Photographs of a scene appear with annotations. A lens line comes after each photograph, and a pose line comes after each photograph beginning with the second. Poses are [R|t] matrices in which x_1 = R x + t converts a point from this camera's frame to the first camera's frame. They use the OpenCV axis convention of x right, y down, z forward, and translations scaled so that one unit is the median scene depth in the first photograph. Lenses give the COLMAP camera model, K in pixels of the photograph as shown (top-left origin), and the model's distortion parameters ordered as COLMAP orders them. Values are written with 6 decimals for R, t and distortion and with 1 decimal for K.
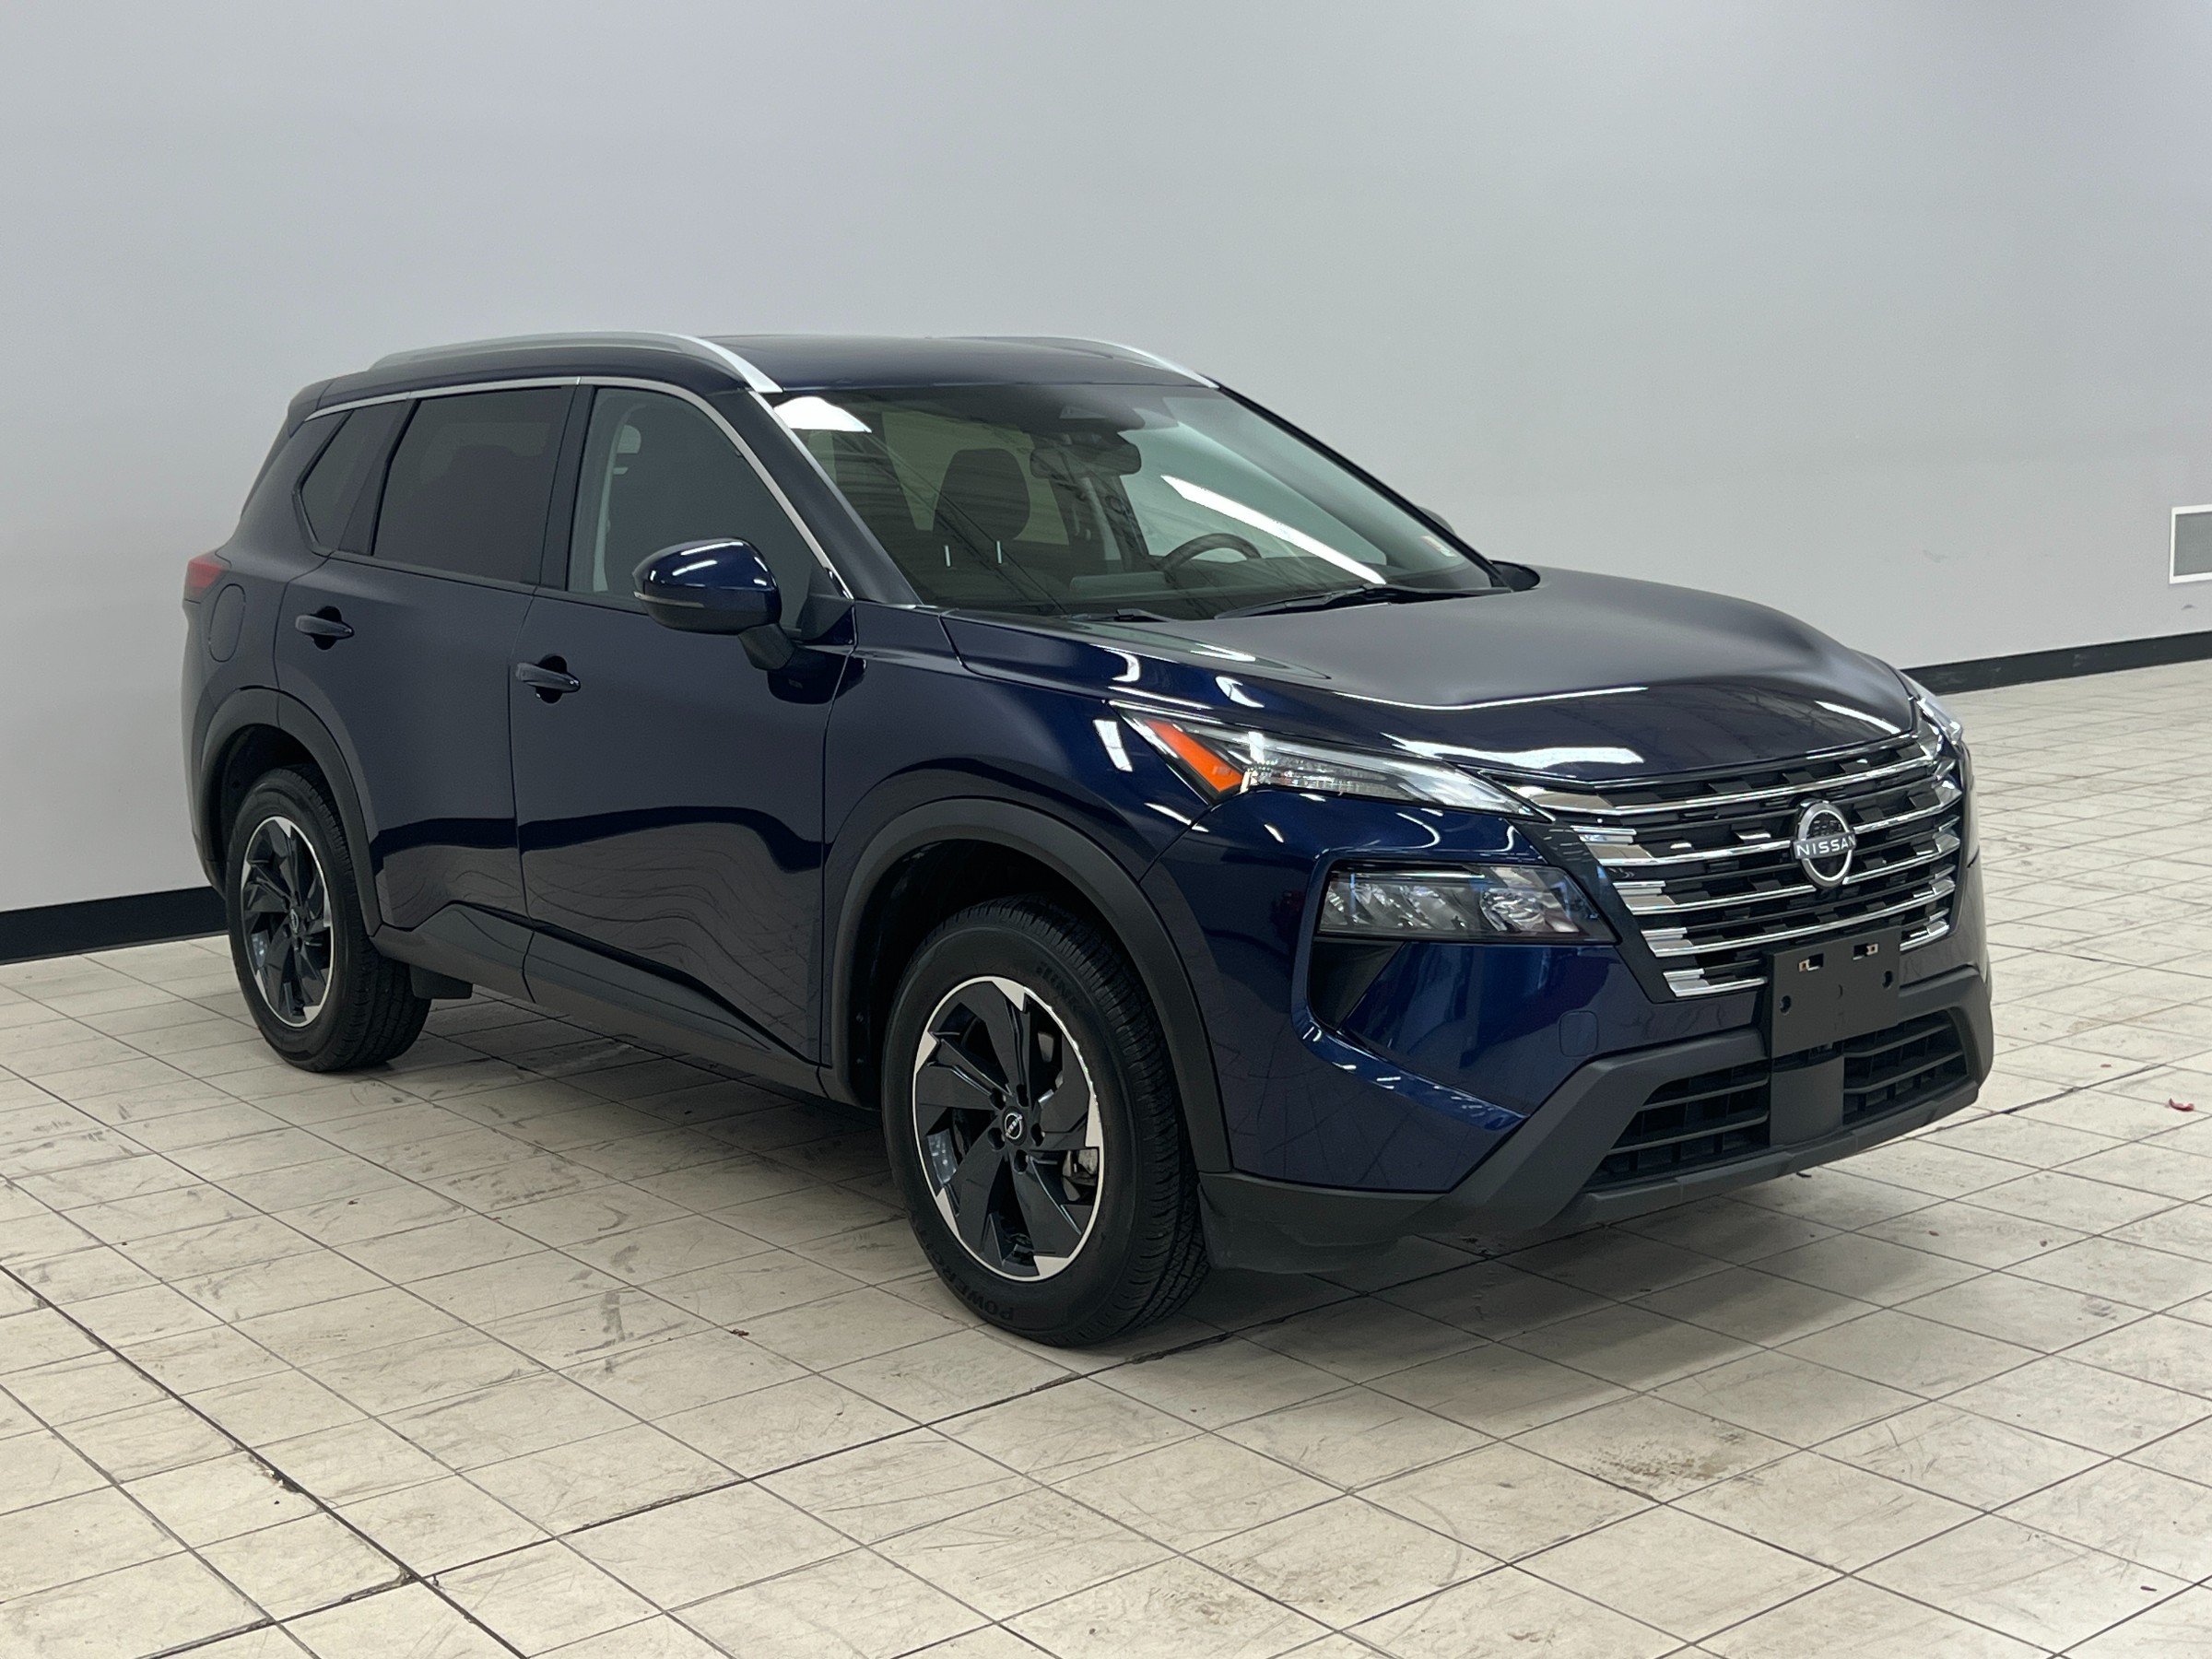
lens RADIAL K [[2692.2, 0, 1106.0], [0, 2692.2, 829.5], [0, 0, 1]] dist [0.156854, -0.392151]
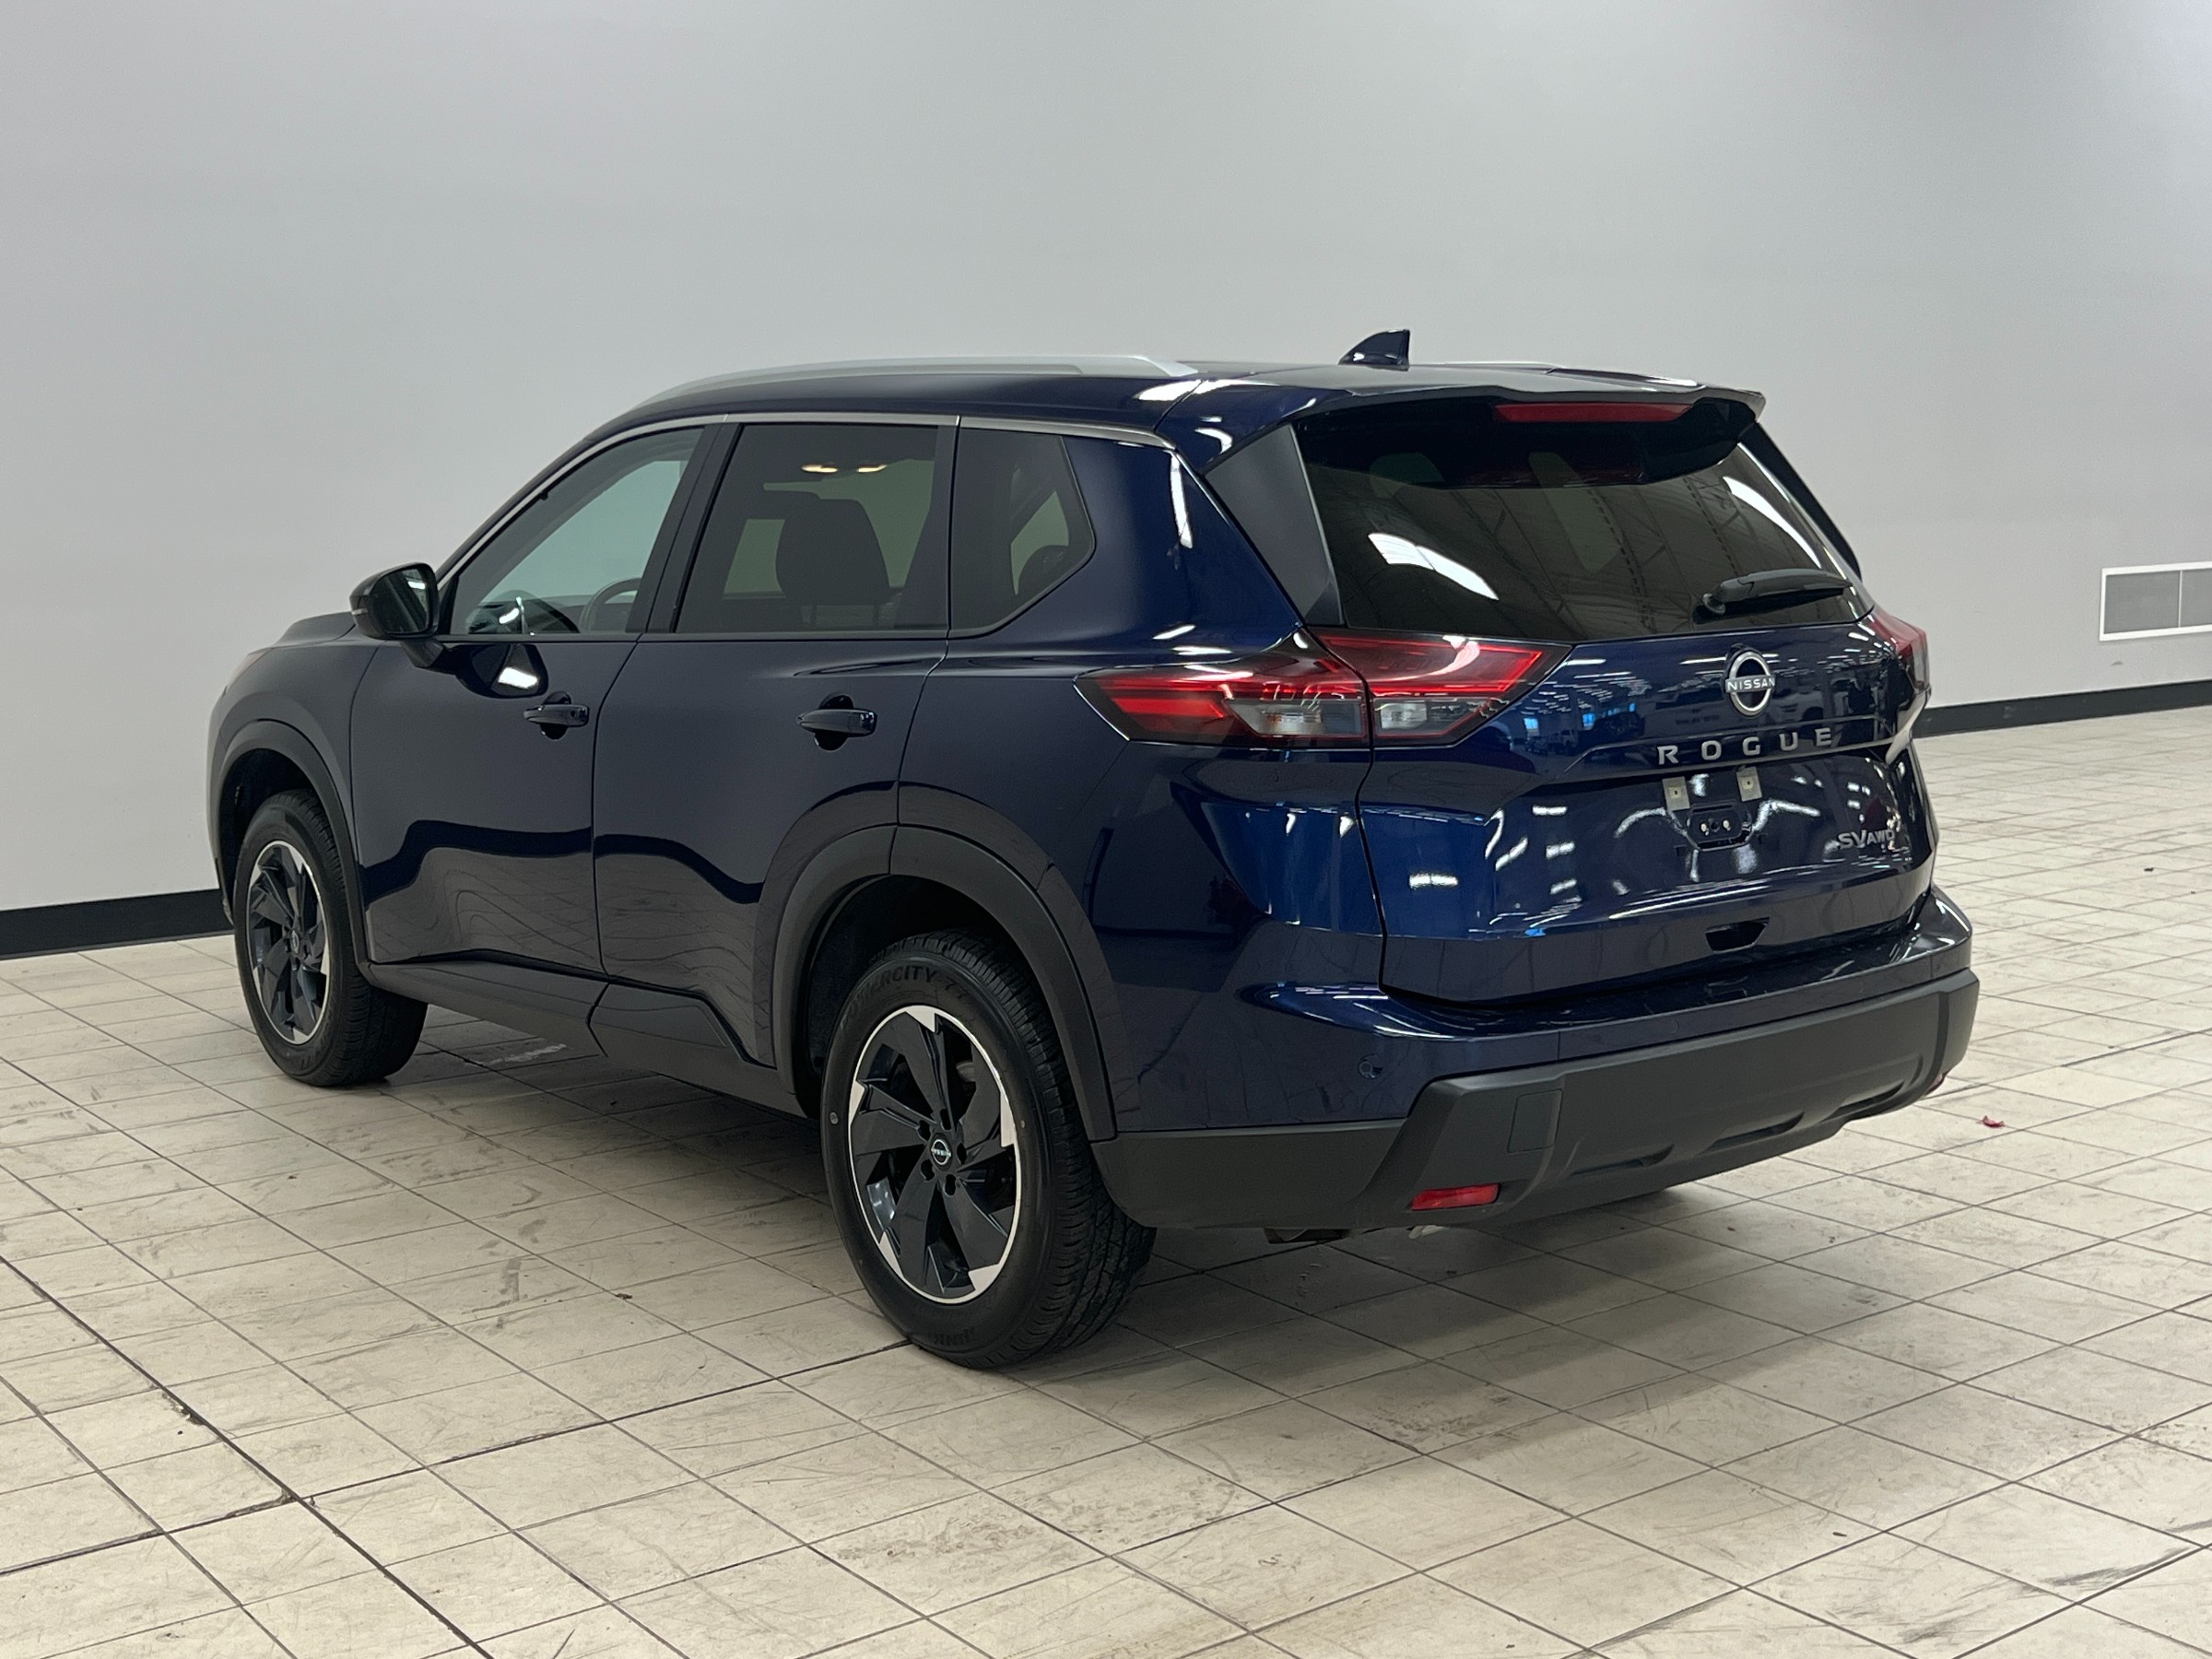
lens RADIAL K [[2620.2, 0, 1106.0], [0, 2620.2, 829.5], [0, 0, 1]] dist [0.140251, -0.329607]
pose [[0.999796, 0.017630, -0.009865, 0.072270], [-0.017757, 0.999758, -0.012987, 0.008061], [0.009633, 0.013159, 0.999867, -0.072732]]
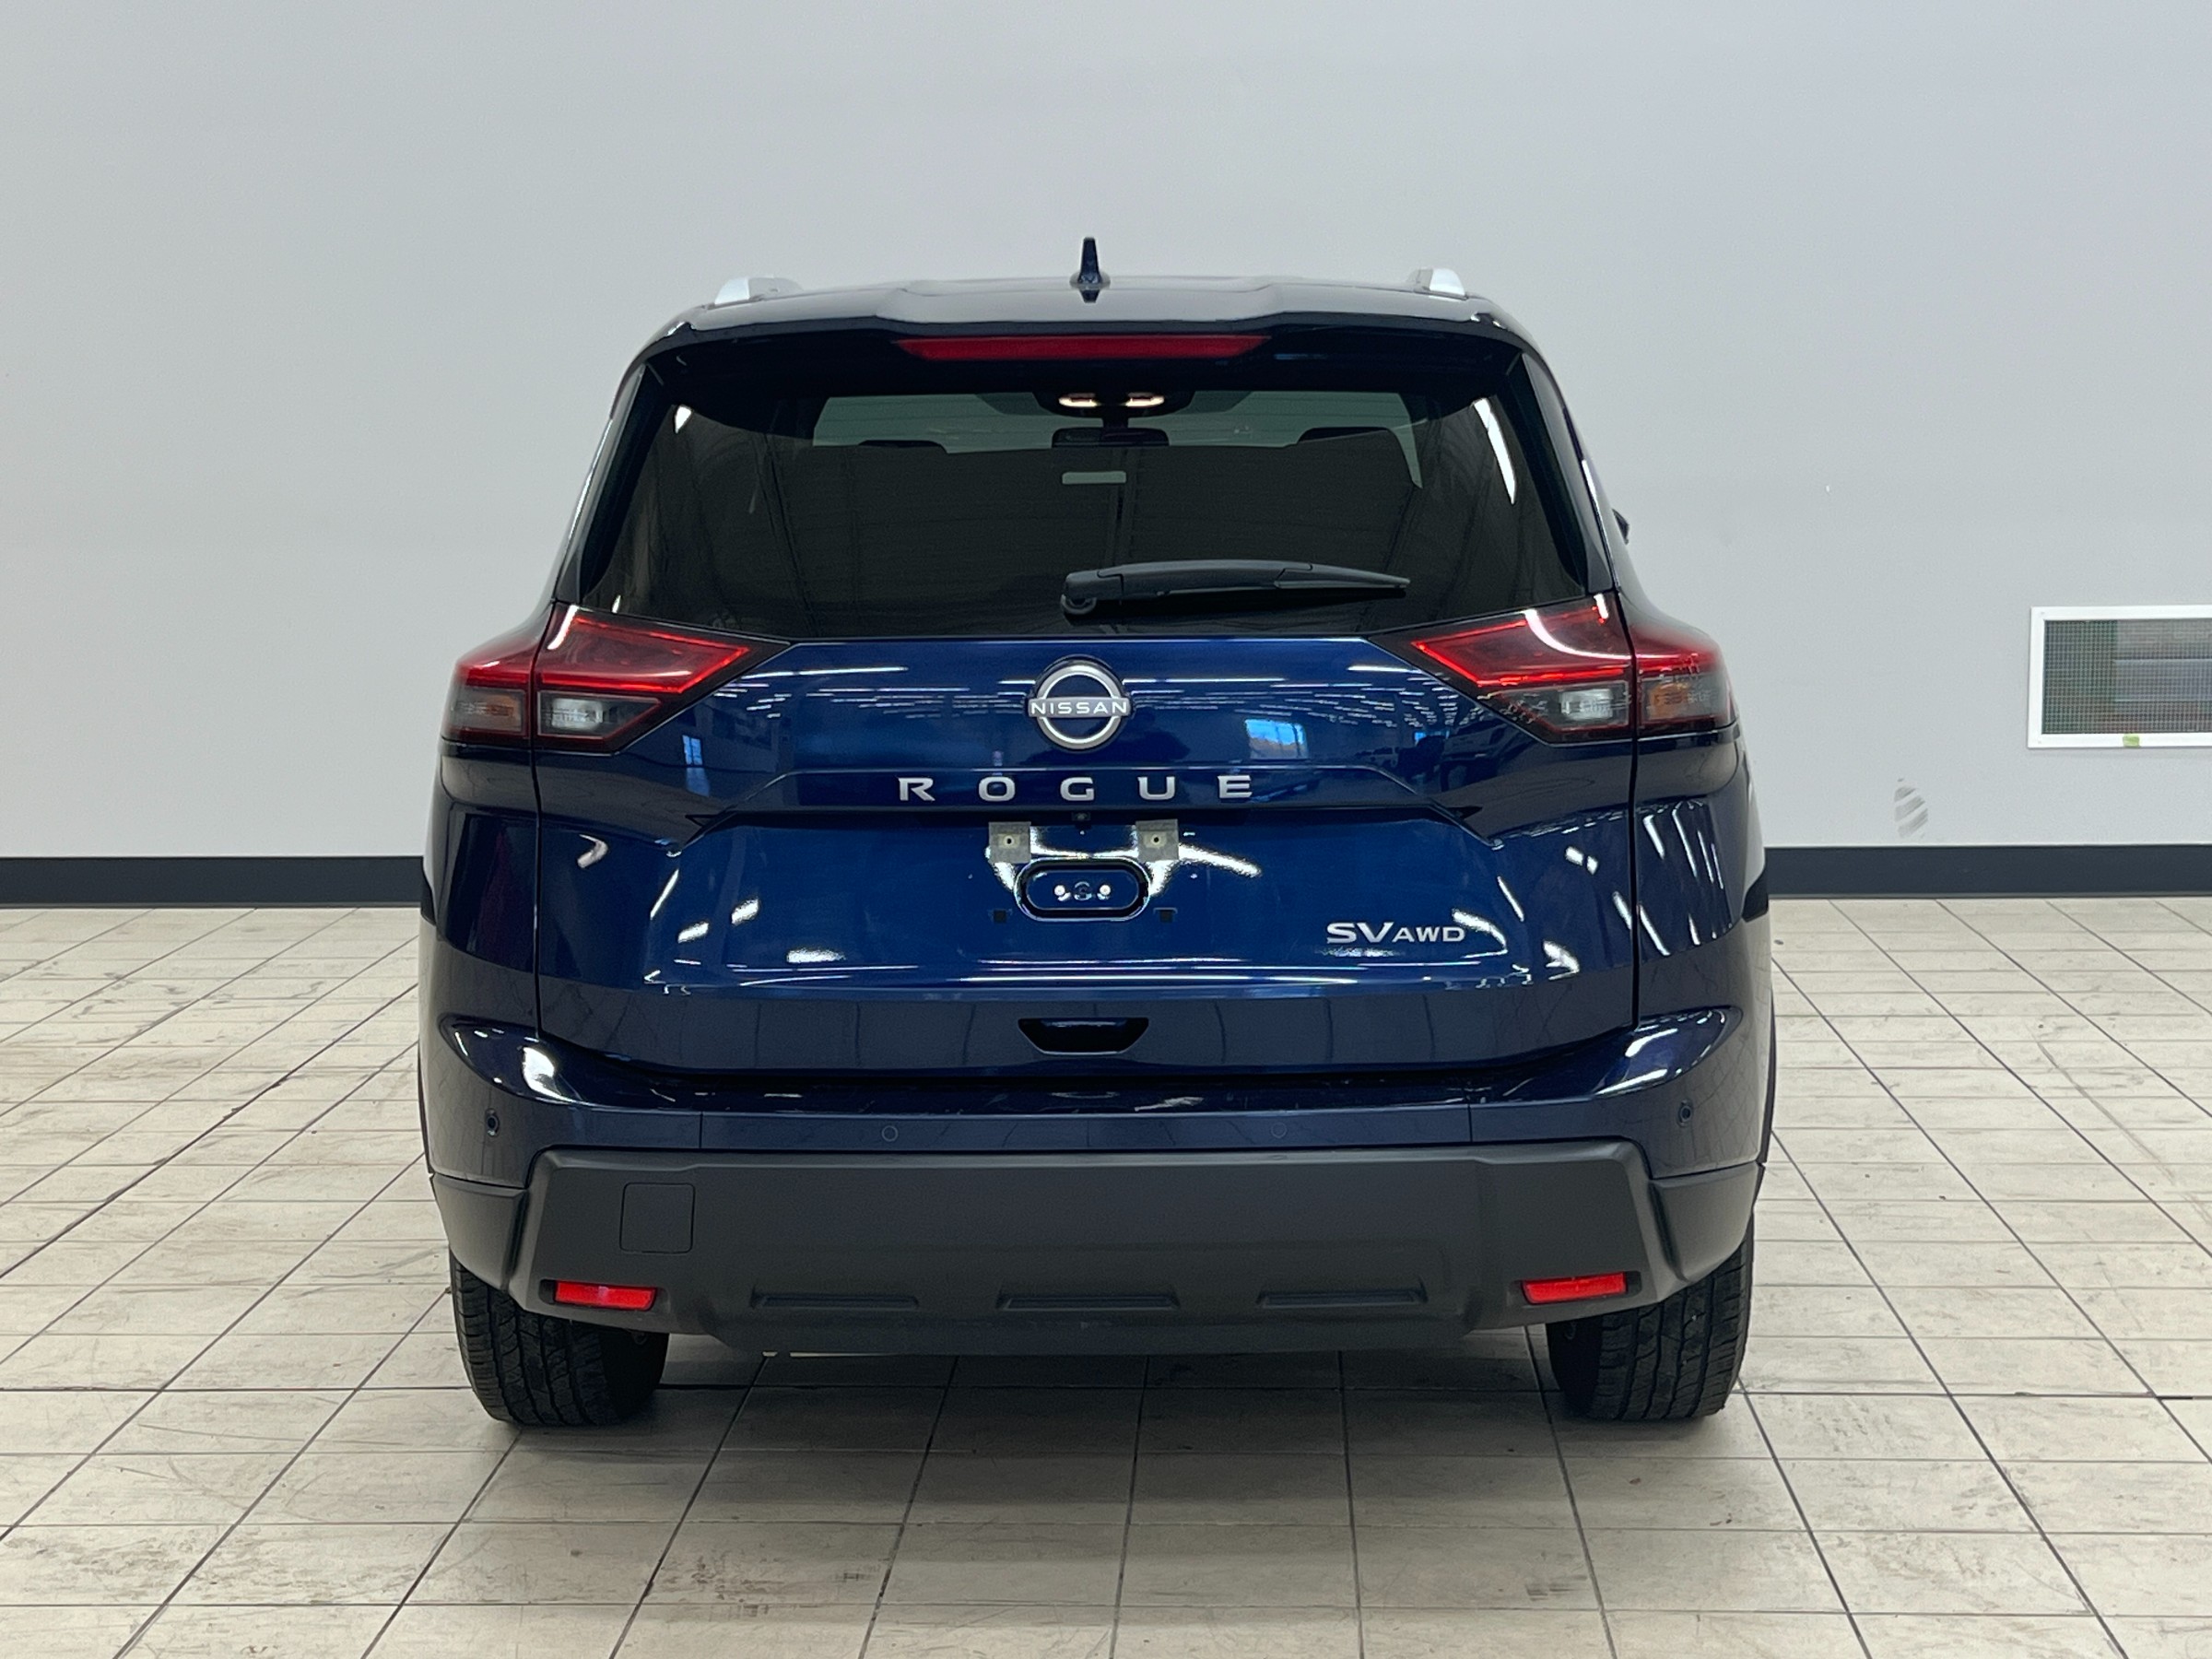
lens RADIAL K [[3327.2, 0, 1134.8], [0, 3327.2, 831.8], [0, 0, 1]] dist [0.225764, -0.780903]
pose [[0.763199, 0.102922, -0.637914, 0.927853], [-0.105763, 0.993816, 0.033809, -0.062195], [0.637449, 0.041665, 0.769365, 0.194283]]
